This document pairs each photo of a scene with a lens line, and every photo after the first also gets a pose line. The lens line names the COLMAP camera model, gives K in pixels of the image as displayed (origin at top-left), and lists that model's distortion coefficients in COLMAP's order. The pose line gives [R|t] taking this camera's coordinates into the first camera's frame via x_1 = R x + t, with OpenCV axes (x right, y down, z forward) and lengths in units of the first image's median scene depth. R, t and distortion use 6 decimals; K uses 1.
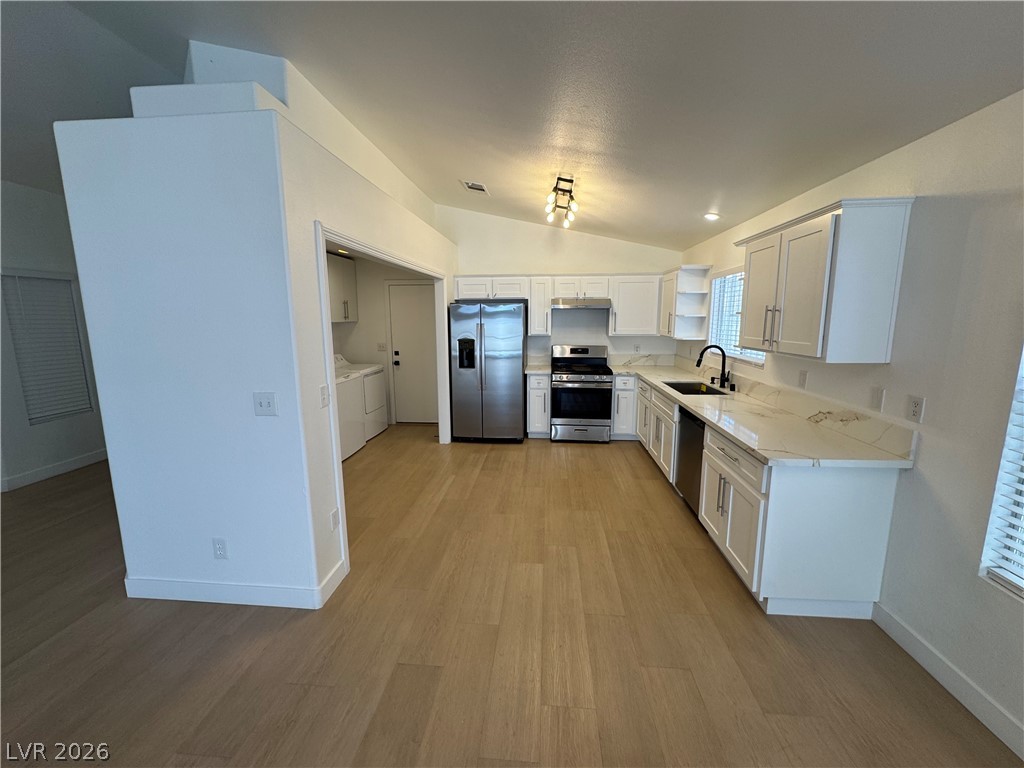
lens RADIAL K [[409.1, 0, 513.5], [0, 409.1, 383.9], [0, 0, 1]] dist [-0.001802, 0.000016]
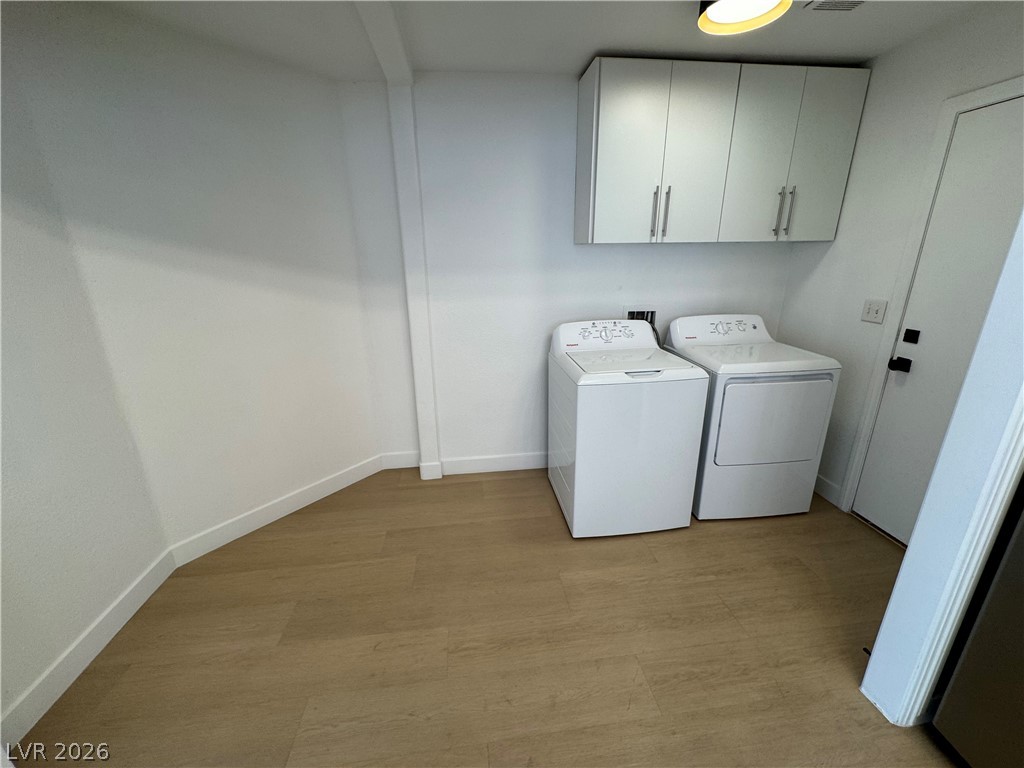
lens RADIAL K [[409.1, 0, 509.3], [0, 409.1, 380.9], [0, 0, 1]] dist [-0.001802, 0.000016]
pose [[0.196938, 0.297131, -0.934307, -0.032205], [-0.142100, 0.951557, 0.272665, -0.100526], [0.970063, 0.079067, 0.229620, 0.720926]]
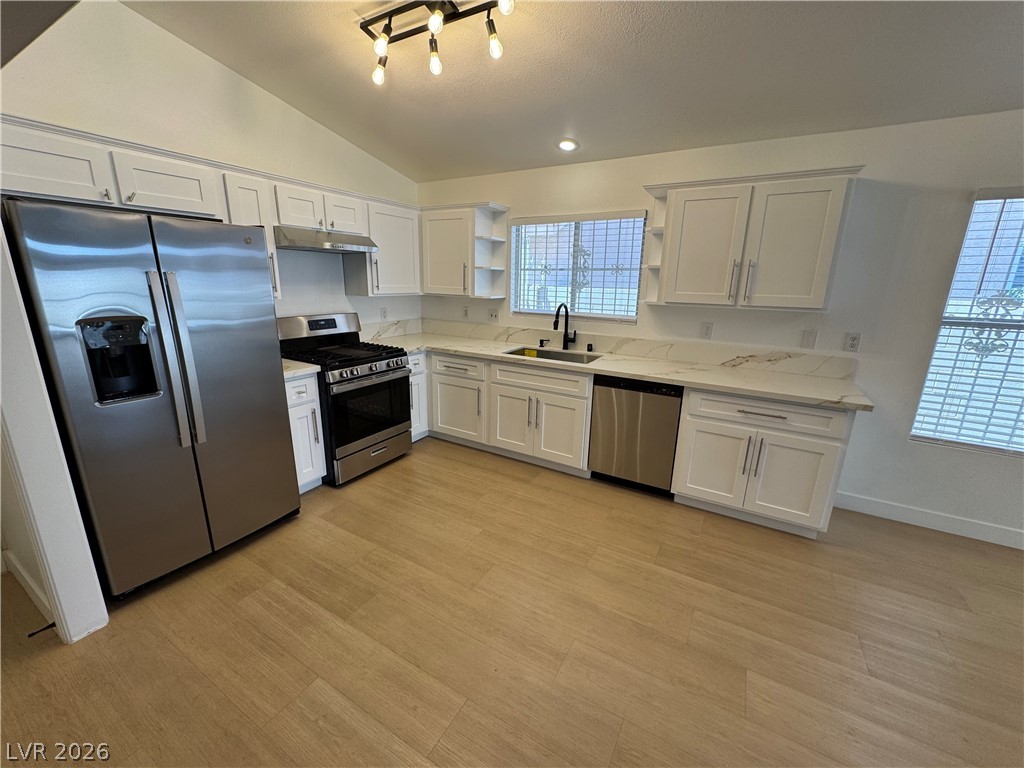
lens RADIAL K [[409.1, 0, 511.1], [0, 409.1, 381.4], [0, 0, 1]] dist [-0.001802, 0.000016]
pose [[0.424984, -0.209138, 0.880710, -0.288195], [0.125502, 0.977161, 0.171481, -0.074357], [-0.896459, 0.037654, 0.441525, 0.557820]]
